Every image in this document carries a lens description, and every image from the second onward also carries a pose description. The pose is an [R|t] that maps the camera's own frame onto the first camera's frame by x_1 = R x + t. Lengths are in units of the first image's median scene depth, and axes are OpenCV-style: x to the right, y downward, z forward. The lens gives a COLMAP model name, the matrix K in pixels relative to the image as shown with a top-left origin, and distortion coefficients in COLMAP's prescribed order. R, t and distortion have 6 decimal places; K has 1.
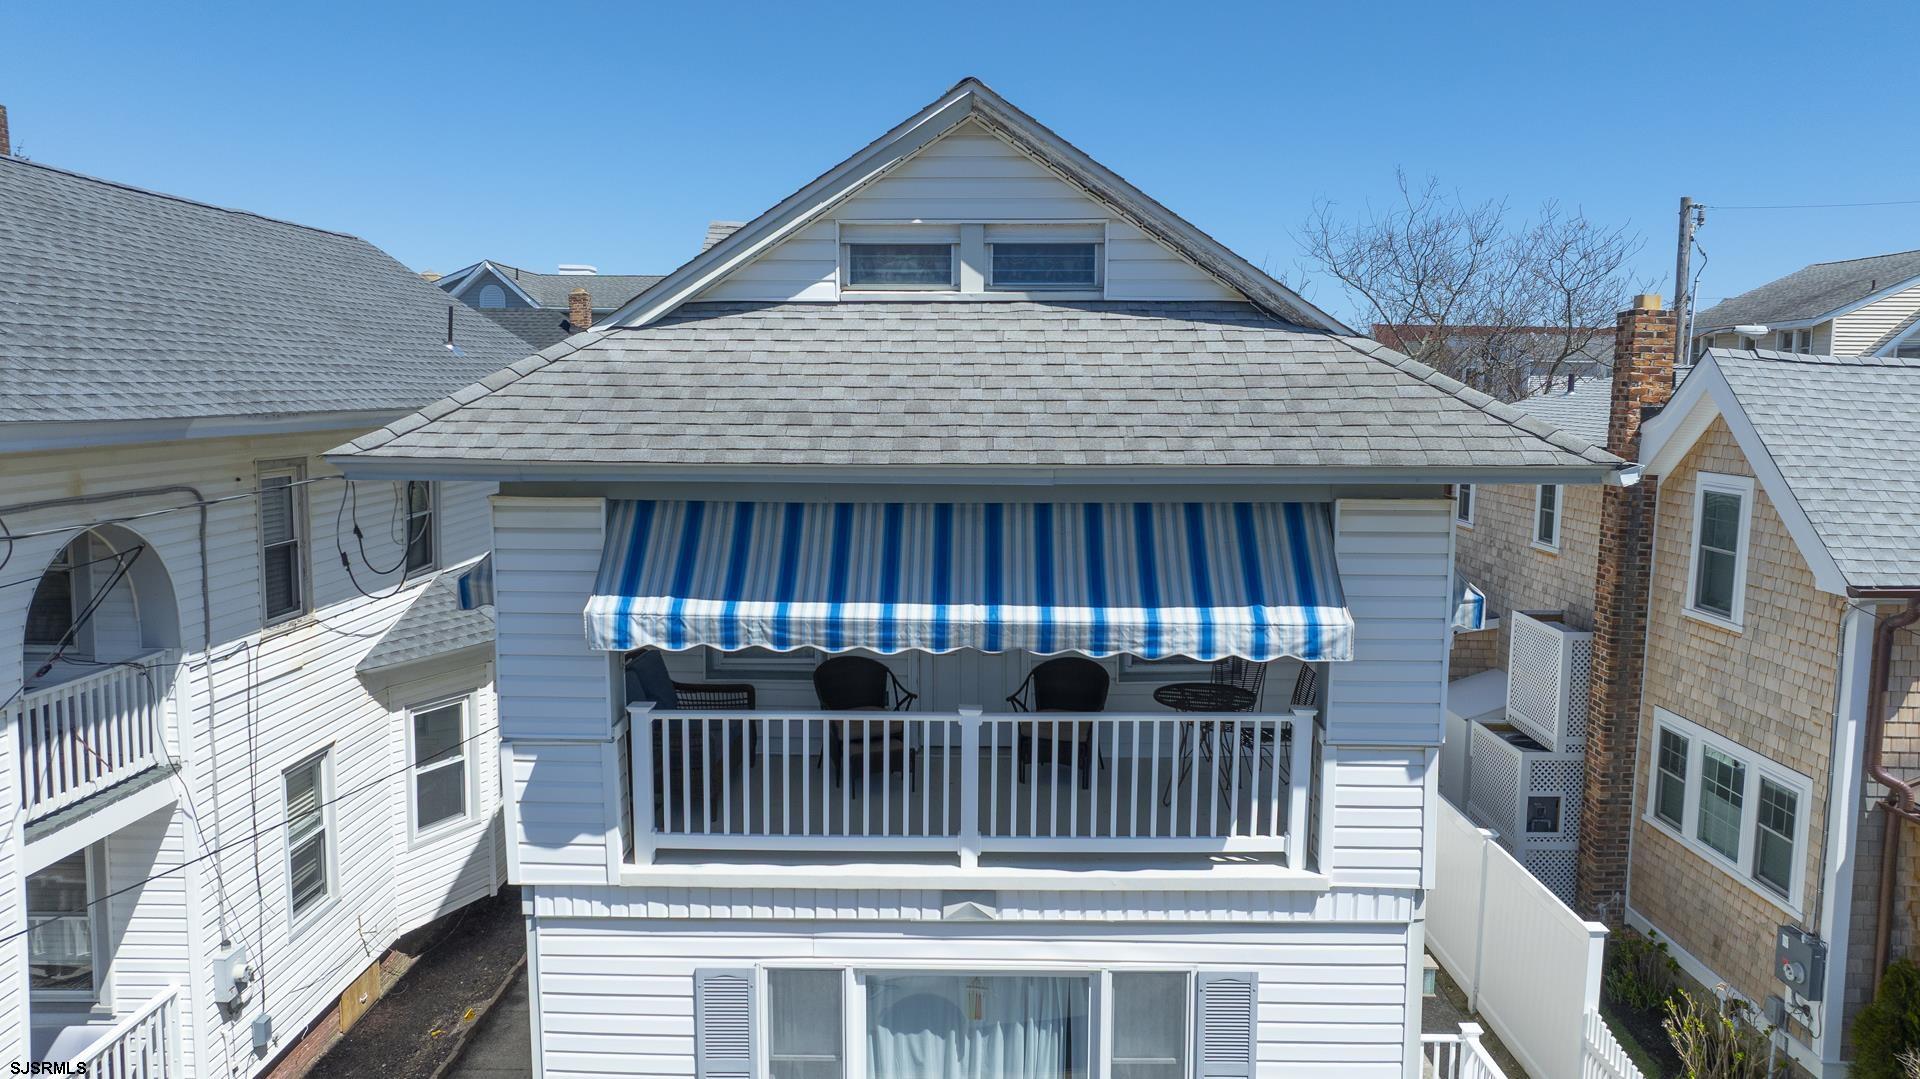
lens RADIAL K [[1371.2, 0, 962.6], [0, 1371.2, 527.1], [0, 0, 1]] dist [-0.038920, 0.036591]
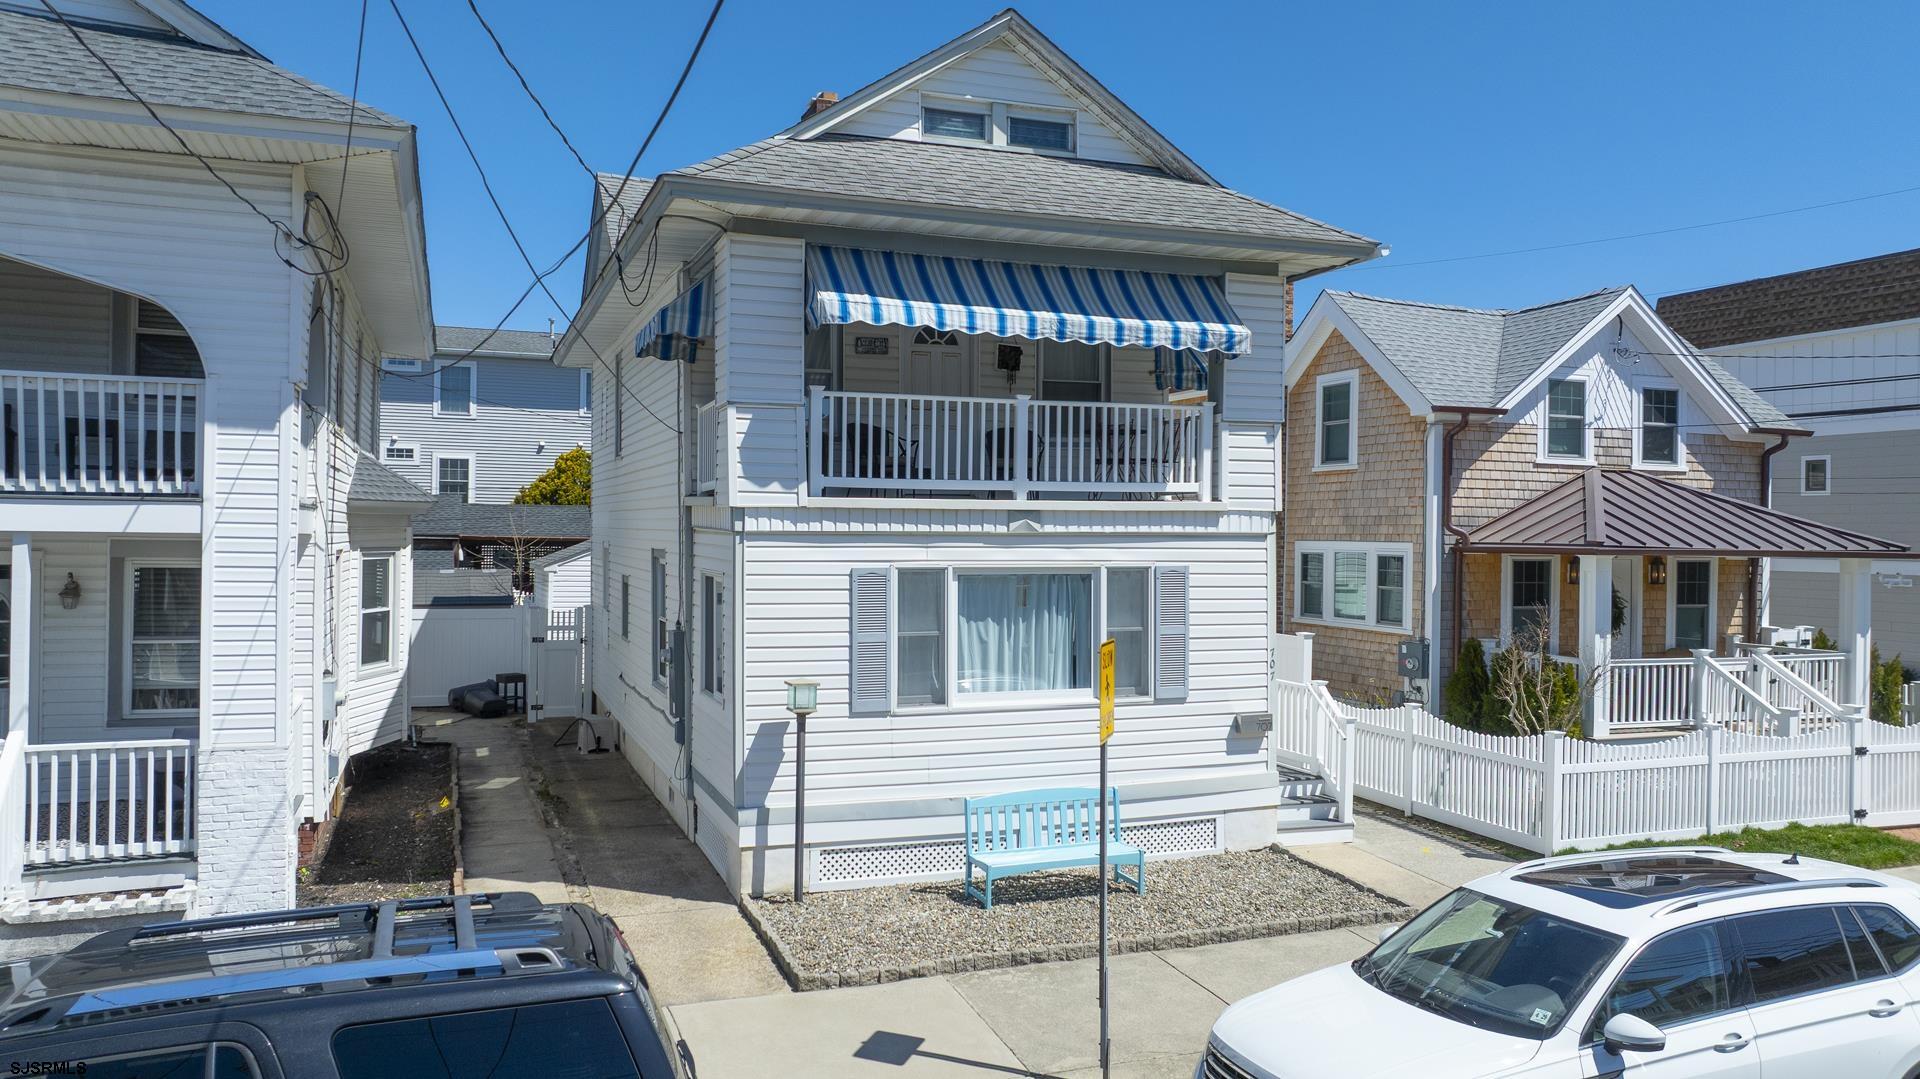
lens RADIAL K [[1371.2, 0, 970.0], [0, 1371.2, 536.8], [0, 0, 1]] dist [-0.038920, 0.036591]
pose [[0.931034, -0.002237, 0.364925, -0.602118], [0.037891, 0.995169, -0.090571, 0.419680], [-0.362959, 0.098152, 0.926621, -0.401475]]
